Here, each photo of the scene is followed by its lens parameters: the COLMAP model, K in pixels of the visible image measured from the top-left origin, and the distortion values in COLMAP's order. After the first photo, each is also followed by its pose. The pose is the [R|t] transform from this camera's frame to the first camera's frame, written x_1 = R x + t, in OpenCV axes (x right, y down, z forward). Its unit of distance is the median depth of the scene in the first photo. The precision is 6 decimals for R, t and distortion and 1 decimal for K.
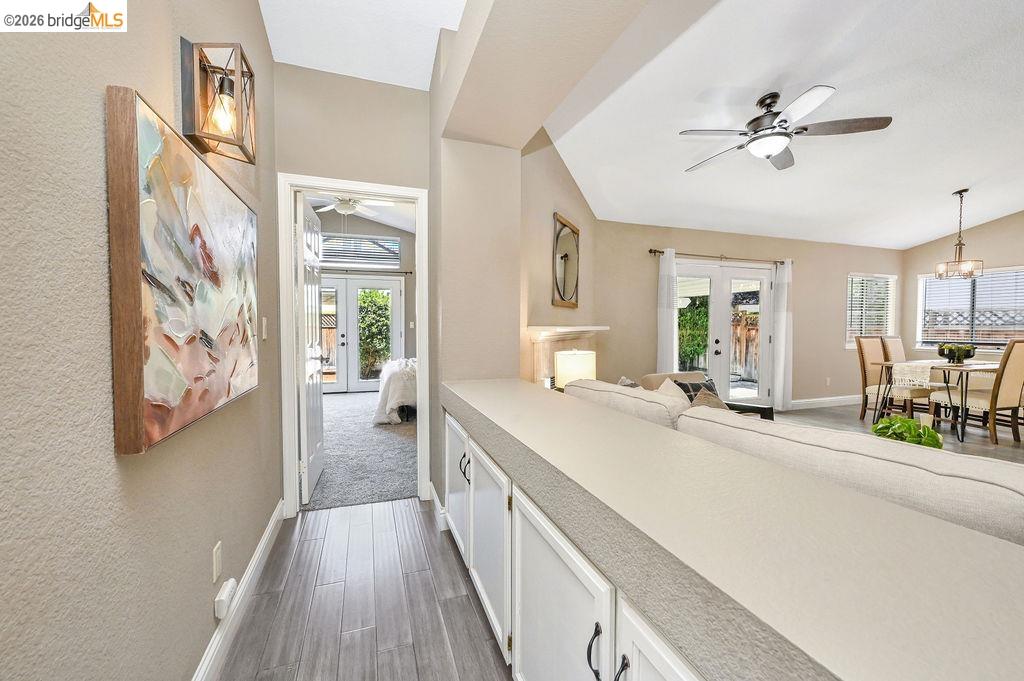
lens RADIAL K [[406.8, 0, 508.9], [0, 406.8, 337.3], [0, 0, 1]] dist [-0.000675, -0.000175]
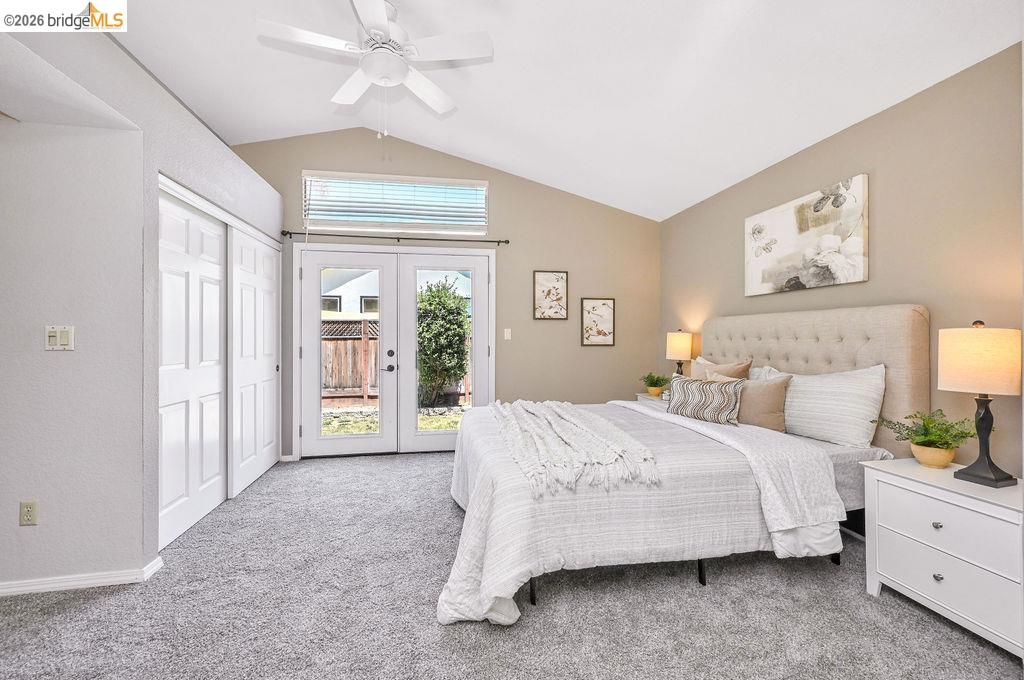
lens RADIAL K [[406.8, 0, 511.9], [0, 406.8, 337.0], [0, 0, 1]] dist [-0.000675, -0.000175]
pose [[0.988822, -0.002836, -0.149077, -0.096871], [-0.000926, 0.999683, -0.025154, -0.007705], [0.149101, 0.025011, 0.988506, 0.287446]]
